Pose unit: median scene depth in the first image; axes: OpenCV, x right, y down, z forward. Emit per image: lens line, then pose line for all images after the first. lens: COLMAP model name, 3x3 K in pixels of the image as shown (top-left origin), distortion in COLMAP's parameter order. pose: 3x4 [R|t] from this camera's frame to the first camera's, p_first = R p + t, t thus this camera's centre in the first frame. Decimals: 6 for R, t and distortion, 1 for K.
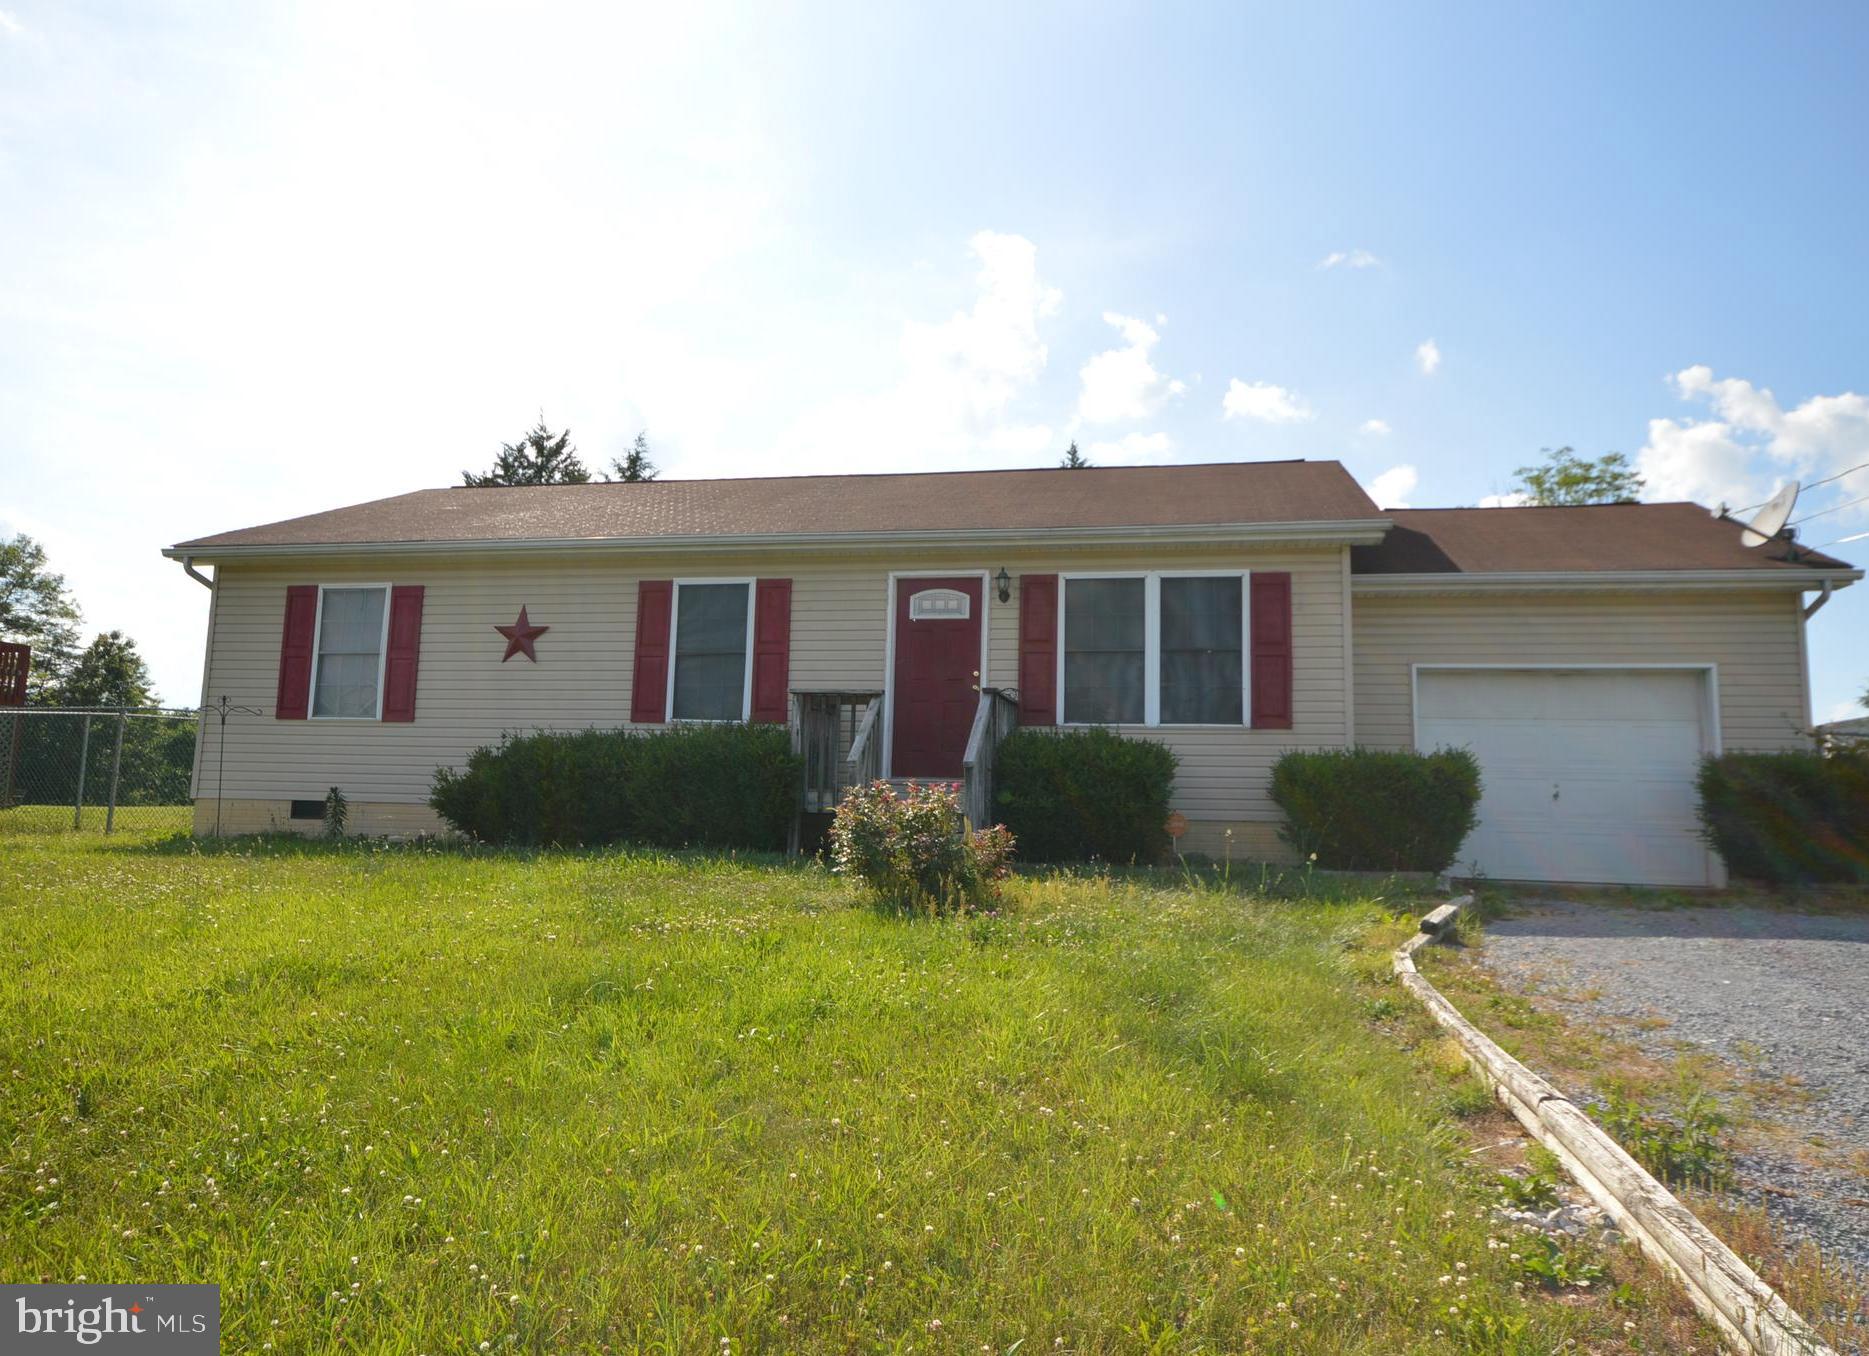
lens RADIAL K [[1235.1, 0, 934.5], [0, 1235.1, 678.0], [0, 0, 1]] dist [-0.006267, 0.042444]
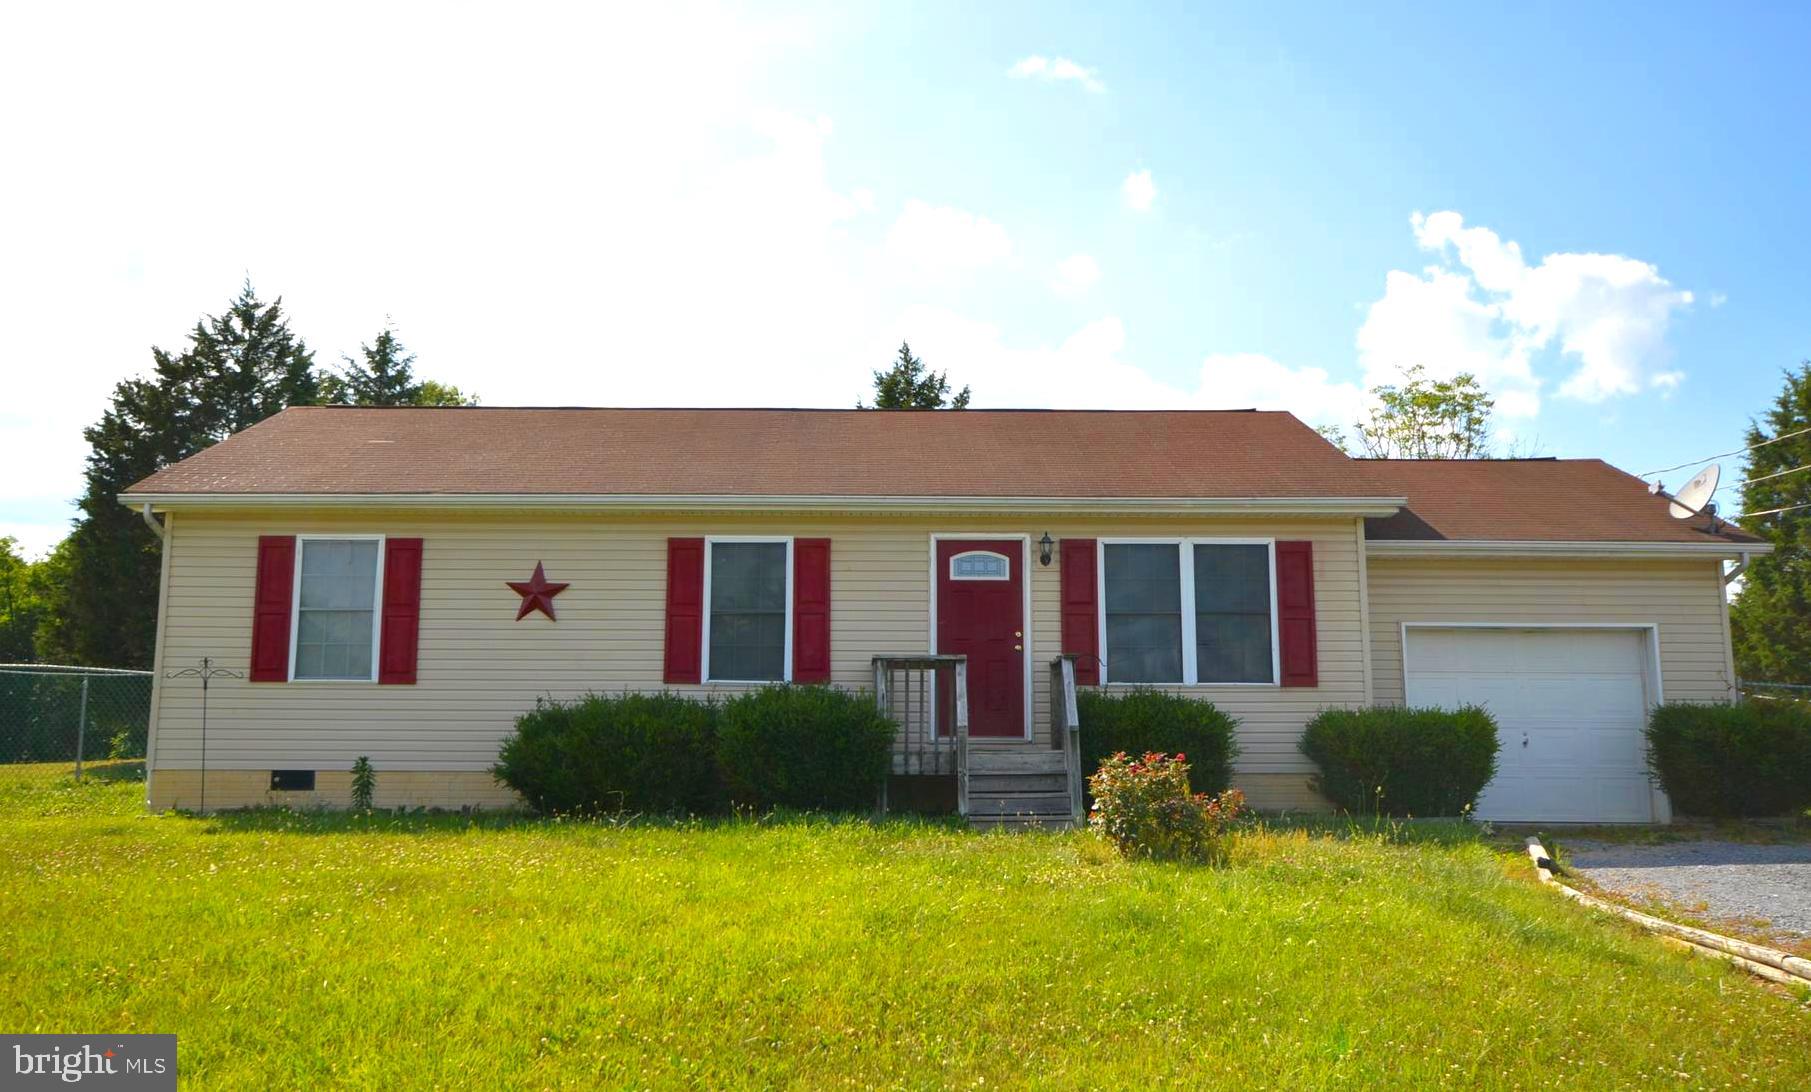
lens RADIAL K [[1514.2, 0, 905.5], [0, 1514.2, 546.0], [0, 0, 1]] dist [0.012256, 0.005515]
pose [[0.982223, 0.007448, 0.187572, -0.292506], [-0.002666, 0.999665, -0.025734, -0.043775], [-0.187701, 0.024777, 0.981914, -0.222340]]
